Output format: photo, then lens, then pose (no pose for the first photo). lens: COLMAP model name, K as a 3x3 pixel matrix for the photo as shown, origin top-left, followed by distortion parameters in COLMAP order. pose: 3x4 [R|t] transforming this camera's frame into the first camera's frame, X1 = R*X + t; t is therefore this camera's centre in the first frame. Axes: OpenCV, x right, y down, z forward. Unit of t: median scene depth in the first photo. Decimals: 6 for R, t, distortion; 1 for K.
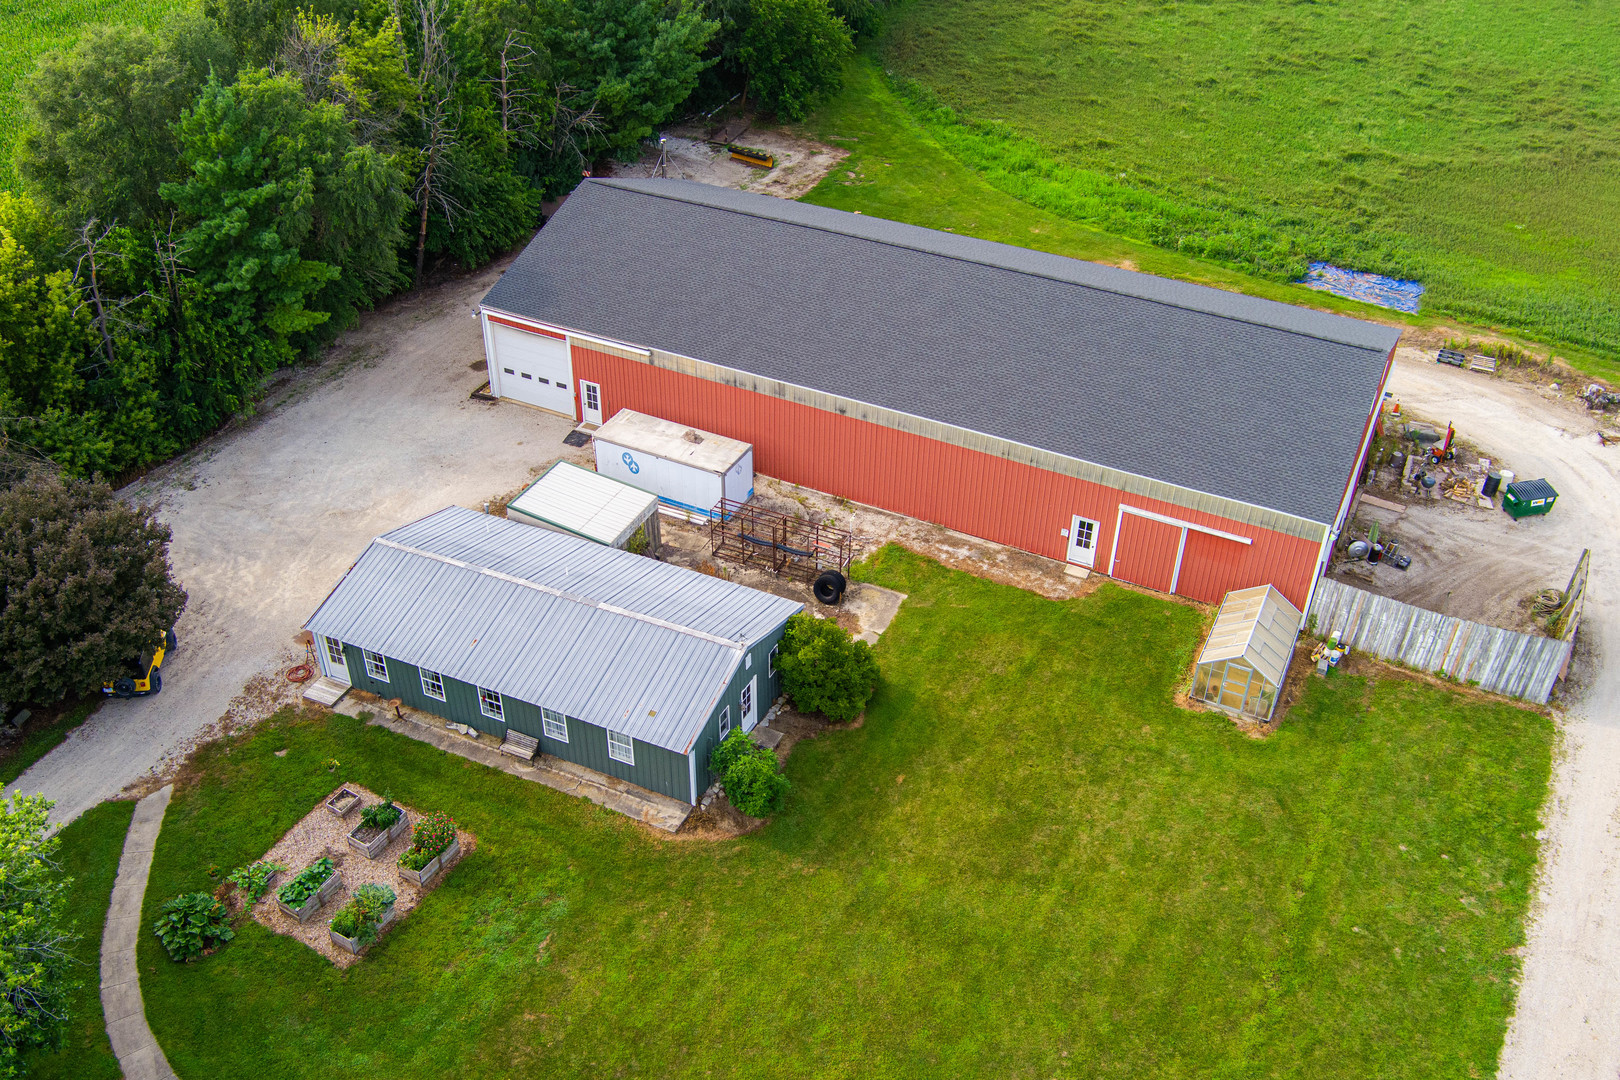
lens RADIAL K [[1535.4, 0, 738.1], [0, 1535.4, 540.9], [0, 0, 1]] dist [-0.062402, 0.000664]
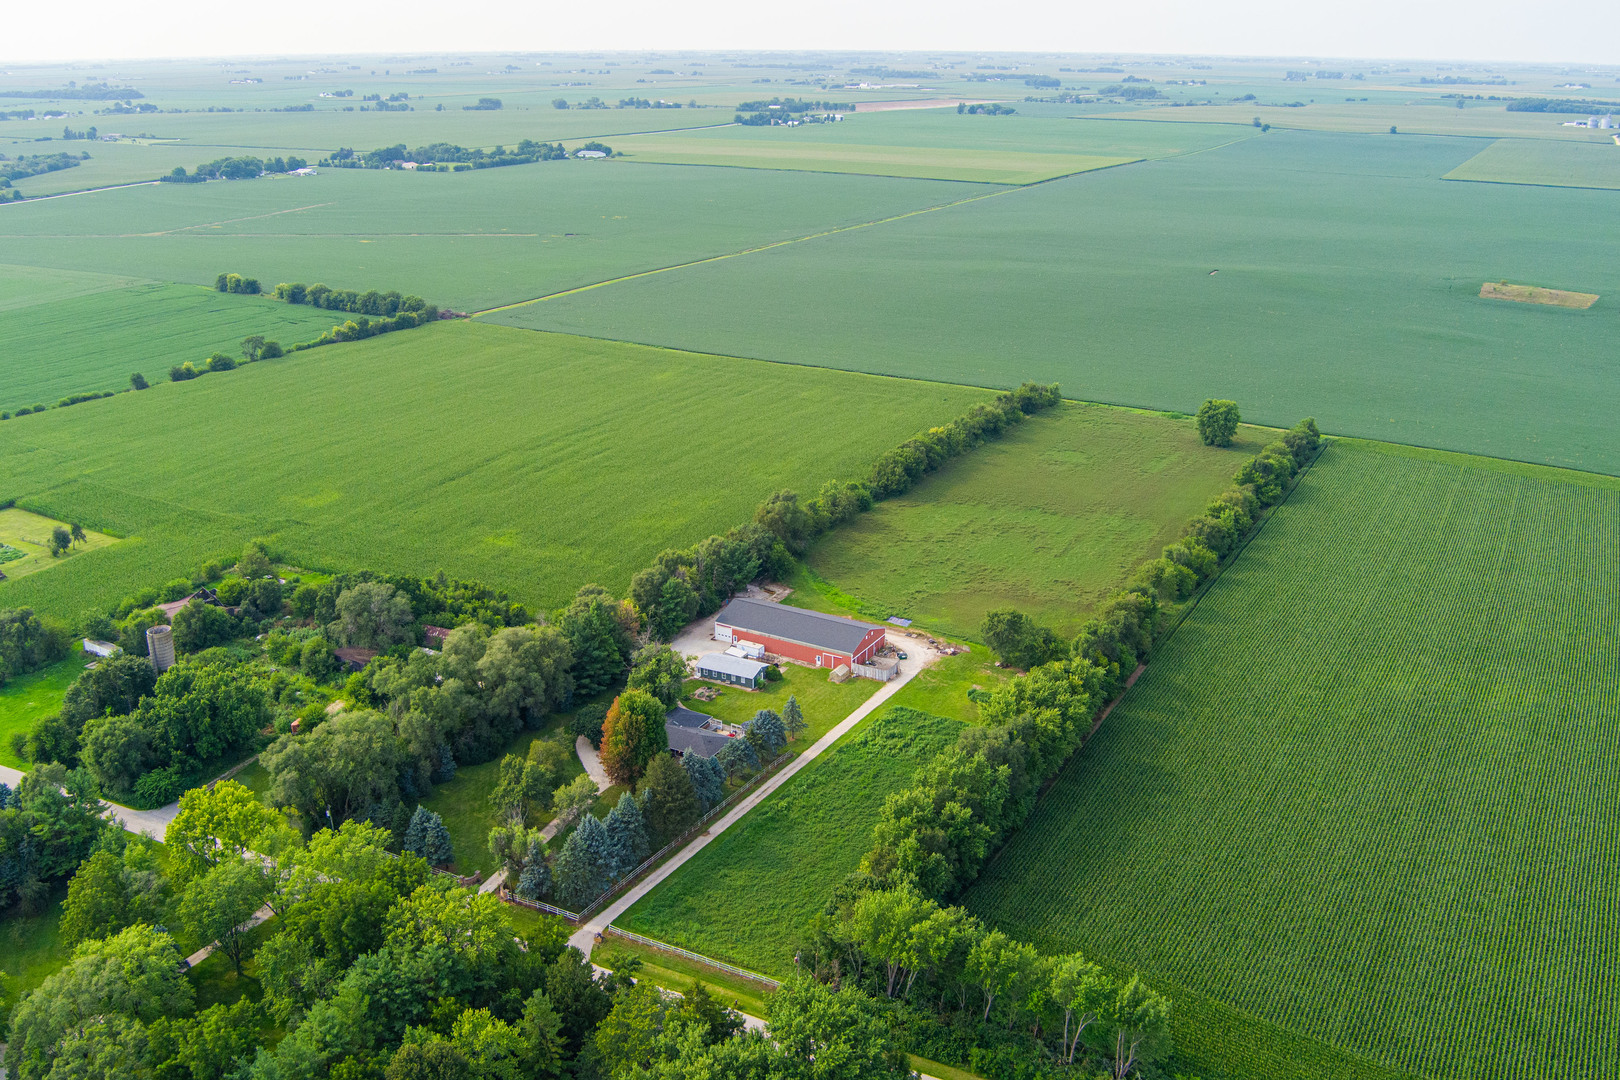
lens RADIAL K [[1535.4, 0, 738.1], [0, 1535.4, 540.9], [0, 0, 1]] dist [-0.062402, 0.000664]
pose [[0.999074, 0.010708, -0.041682, 0.137817], [-0.020517, 0.969906, -0.242612, 0.895083], [0.037829, 0.243243, 0.969227, -4.372834]]
